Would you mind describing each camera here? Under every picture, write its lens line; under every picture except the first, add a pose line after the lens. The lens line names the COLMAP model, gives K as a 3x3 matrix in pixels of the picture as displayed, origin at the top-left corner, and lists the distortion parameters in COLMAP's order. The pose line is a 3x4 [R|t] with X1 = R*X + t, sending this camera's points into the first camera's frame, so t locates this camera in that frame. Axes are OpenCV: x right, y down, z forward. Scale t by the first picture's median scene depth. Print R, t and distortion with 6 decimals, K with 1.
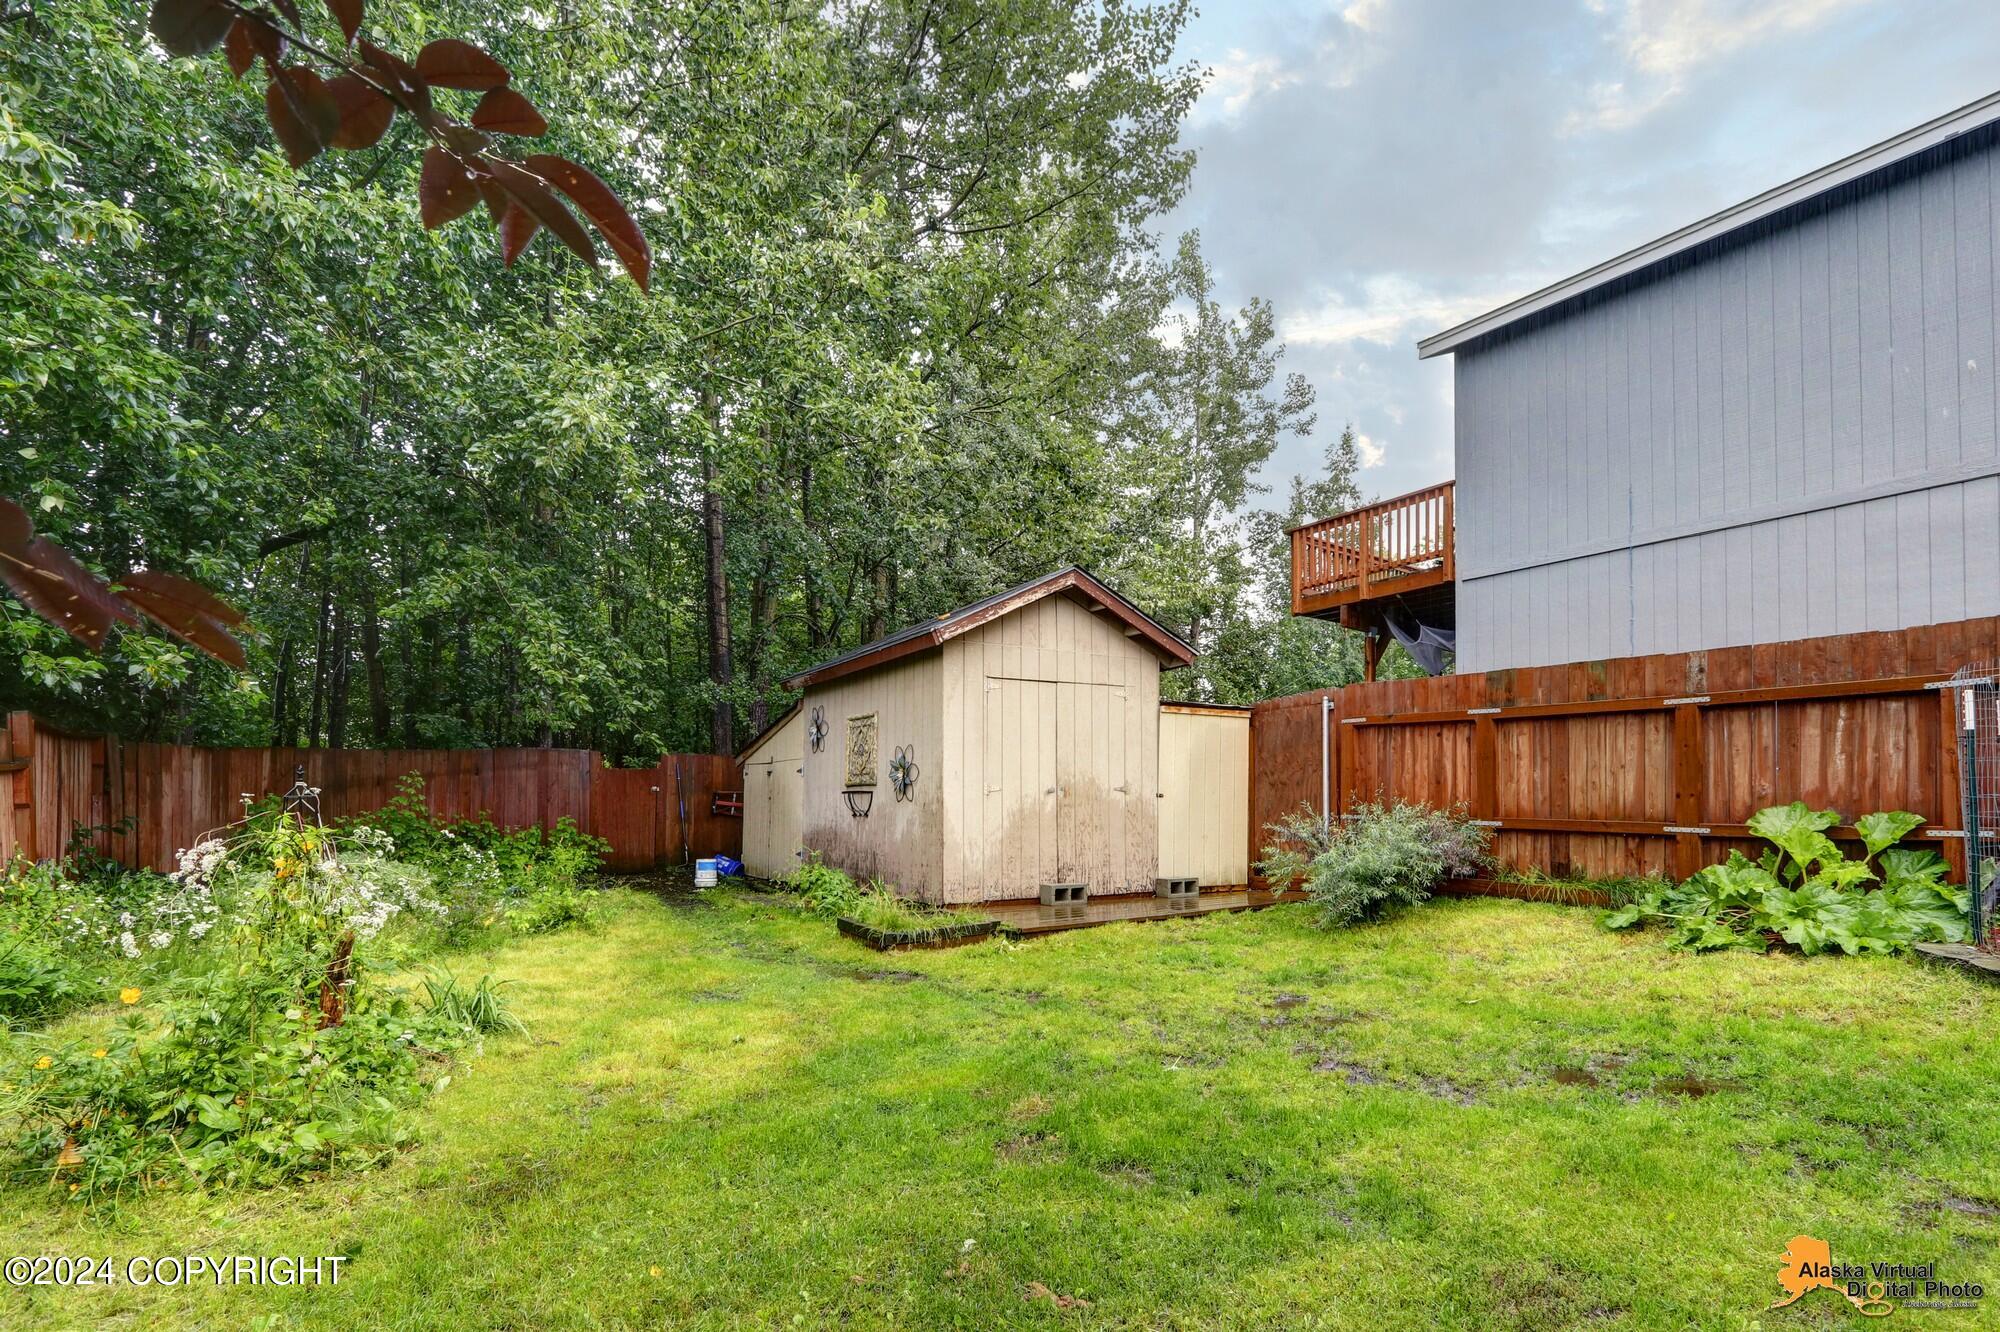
lens RADIAL K [[1010.8, 0, 1042.6], [0, 1010.8, 794.9], [0, 0, 1]] dist [-0.014643, 0.000404]
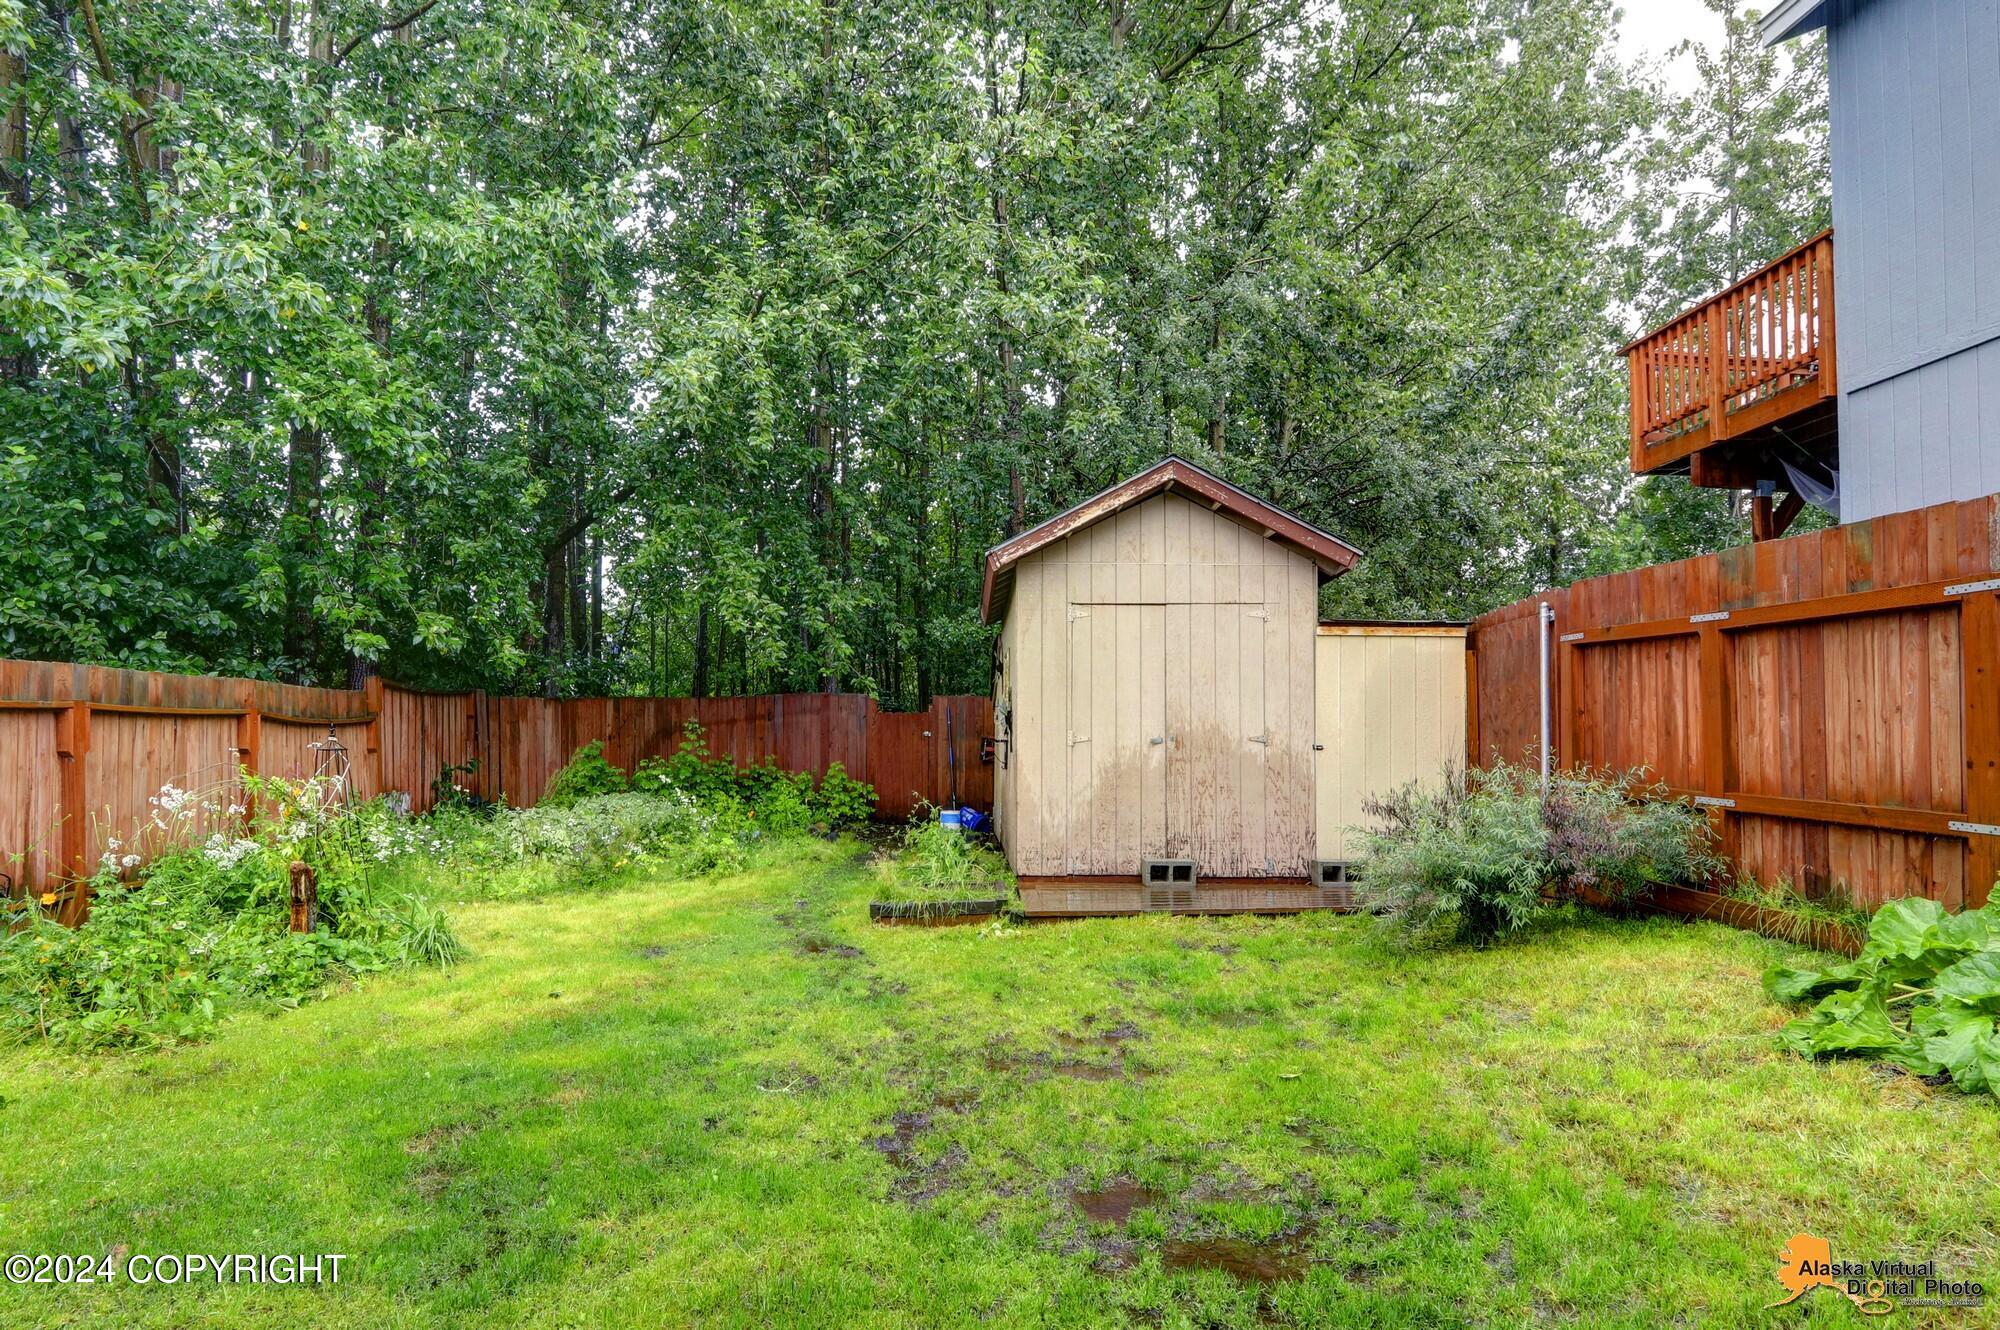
lens RADIAL K [[1196.6, 0, 994.1], [0, 1196.6, 723.4], [0, 0, 1]] dist [-0.025721, 0.002504]
pose [[0.831480, -0.002257, -0.555551, 0.455938], [-0.000330, 0.999990, -0.004556, -0.014894], [0.555555, 0.003971, 0.831470, 0.158613]]
